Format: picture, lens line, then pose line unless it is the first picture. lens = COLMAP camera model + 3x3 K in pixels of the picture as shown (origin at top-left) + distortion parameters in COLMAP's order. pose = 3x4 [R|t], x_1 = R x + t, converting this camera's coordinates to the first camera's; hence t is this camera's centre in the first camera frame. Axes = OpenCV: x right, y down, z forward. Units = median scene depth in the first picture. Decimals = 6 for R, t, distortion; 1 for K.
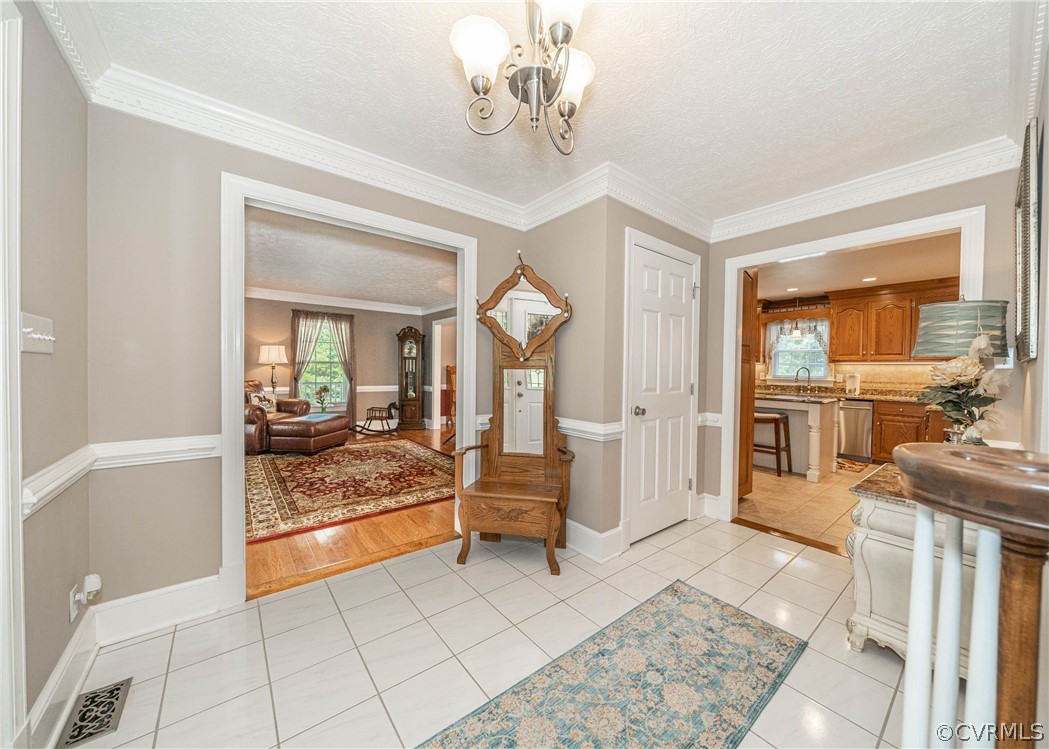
lens RADIAL K [[381.3, 0, 545.8], [0, 381.3, 377.0], [0, 0, 1]] dist [-0.003680, -0.000926]
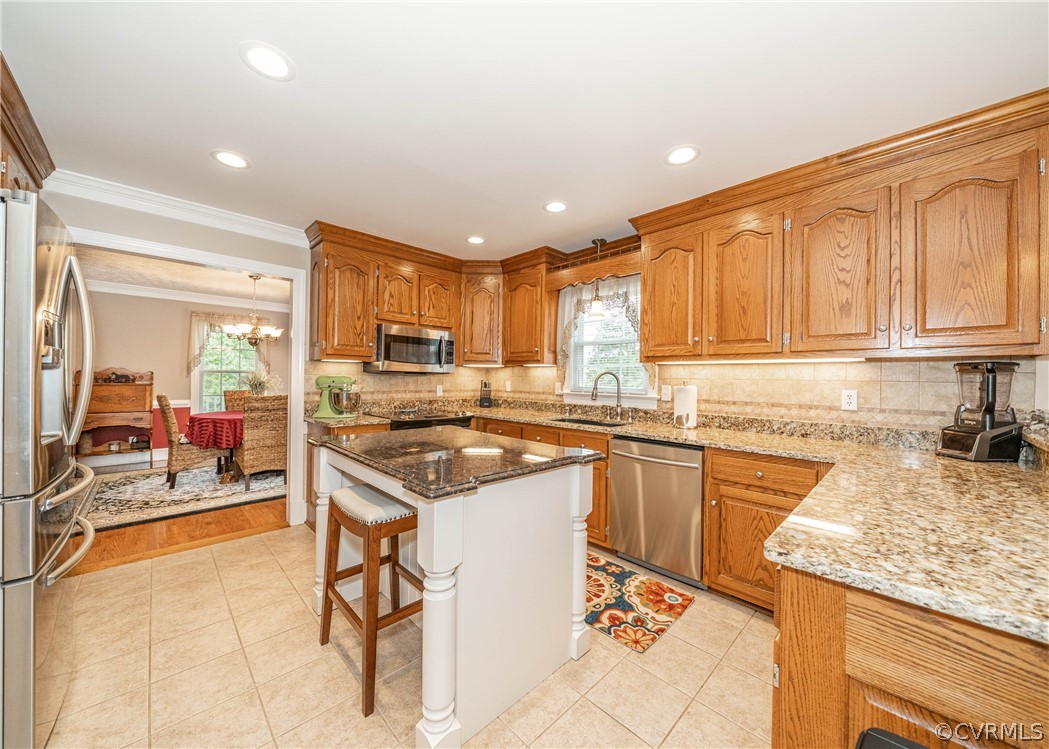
lens RADIAL K [[381.3, 0, 518.0], [0, 381.3, 376.1], [0, 0, 1]] dist [-0.003680, -0.000926]
pose [[0.997810, 0.001730, 0.066120, 0.545228], [-0.000186, 0.999727, -0.023343, -0.007439], [-0.066142, 0.023280, 0.997539, 0.509315]]
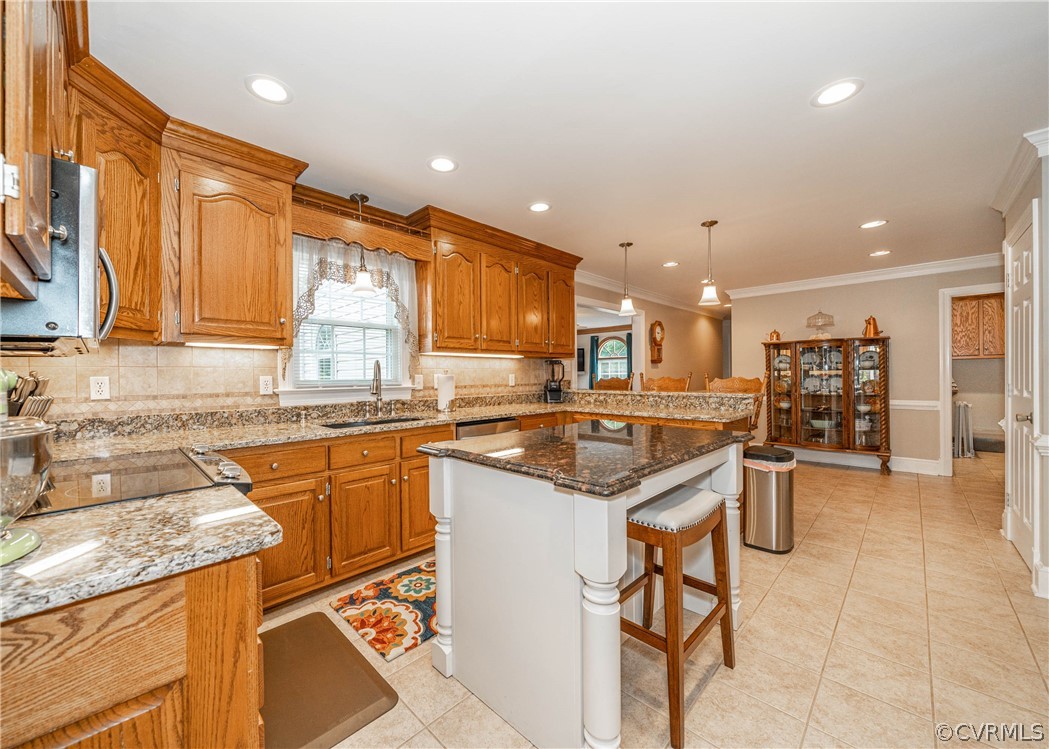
lens RADIAL K [[411.4, 0, 505.0], [0, 411.4, 374.1], [0, 0, 1]] dist [-0.002819, -0.000798]
pose [[-0.084782, -0.014143, 0.996299, 0.195220], [0.023121, 0.999602, 0.016157, -0.014500], [-0.996131, 0.024405, -0.084421, 0.936137]]
